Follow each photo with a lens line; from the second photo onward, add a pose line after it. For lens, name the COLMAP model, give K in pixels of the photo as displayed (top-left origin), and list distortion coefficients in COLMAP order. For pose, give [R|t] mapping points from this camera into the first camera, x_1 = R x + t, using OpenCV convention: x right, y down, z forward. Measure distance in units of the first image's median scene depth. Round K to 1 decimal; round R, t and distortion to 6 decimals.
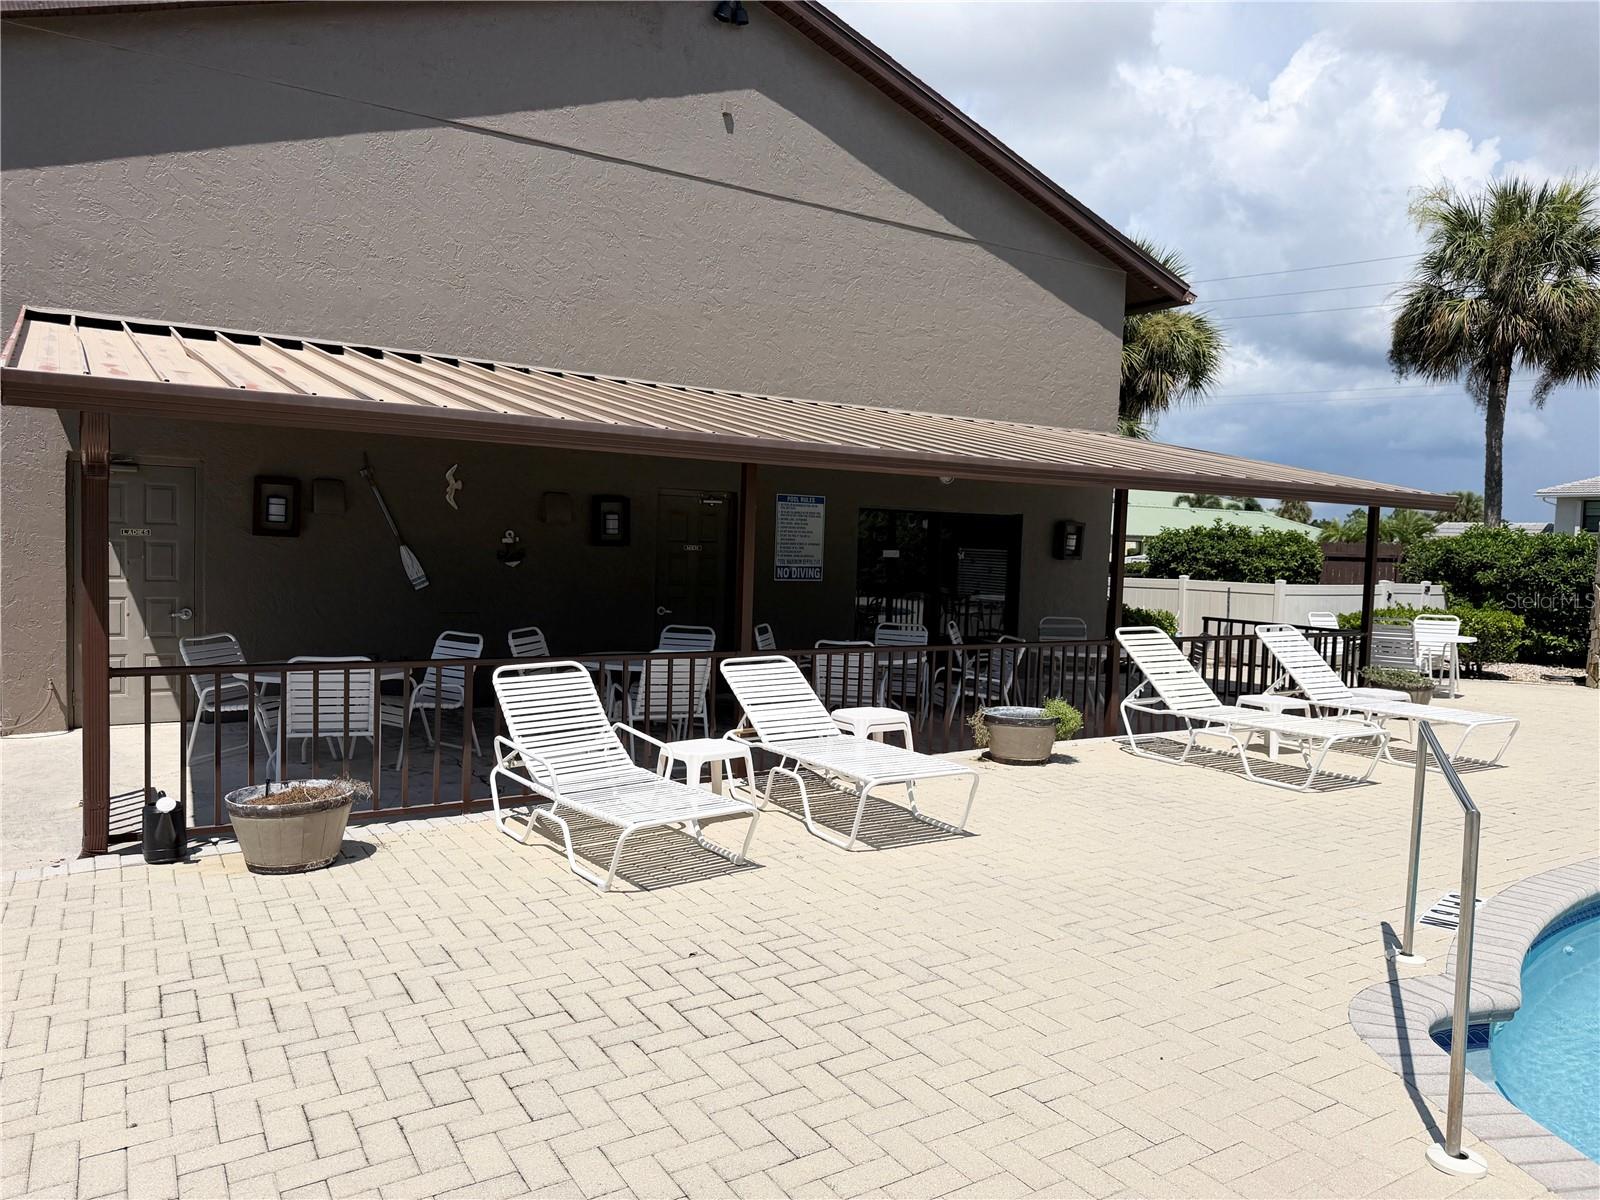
lens RADIAL K [[1133.8, 0, 788.9], [0, 1133.8, 603.1], [0, 0, 1]] dist [0.055653, -0.076945]
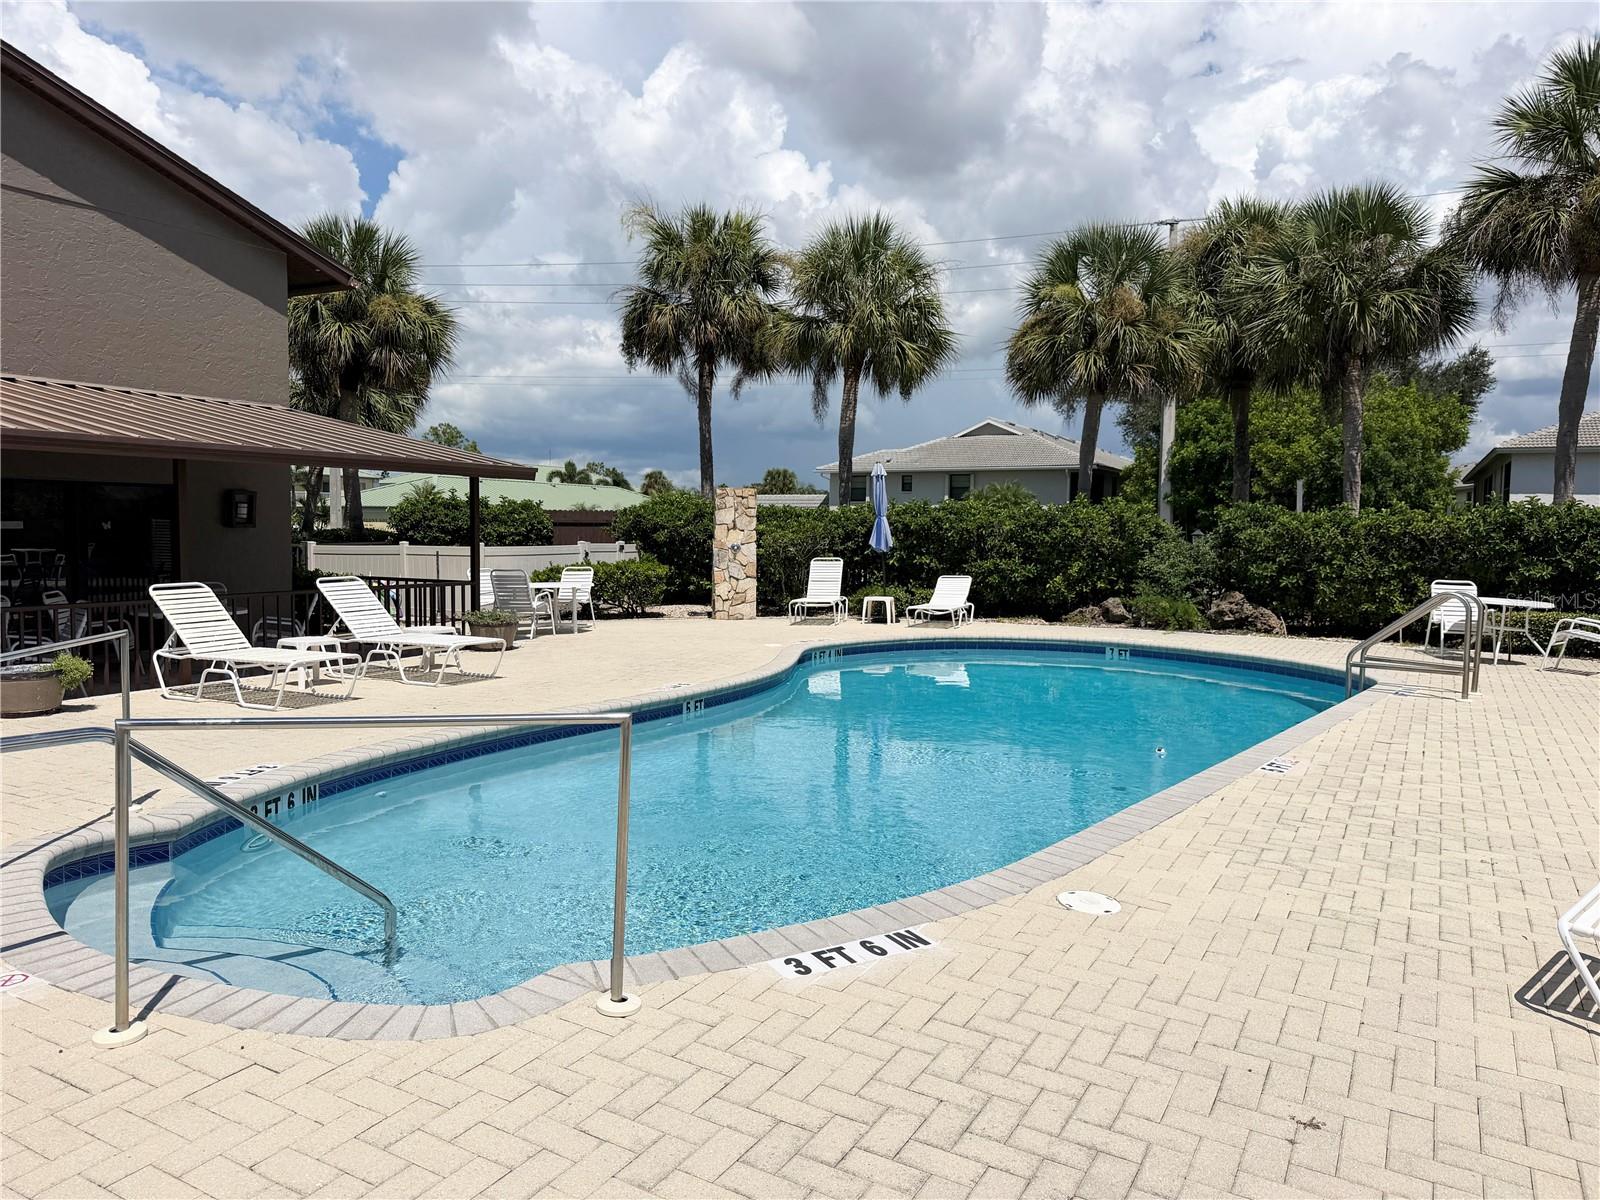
lens RADIAL K [[1133.8, 0, 810.6], [0, 1133.8, 611.3], [0, 0, 1]] dist [0.055653, -0.076945]
pose [[0.866090, -0.059879, 0.496290, 0.112086], [0.045734, 0.998128, 0.040616, 0.012145], [-0.497792, -0.012480, 0.867206, -0.103741]]
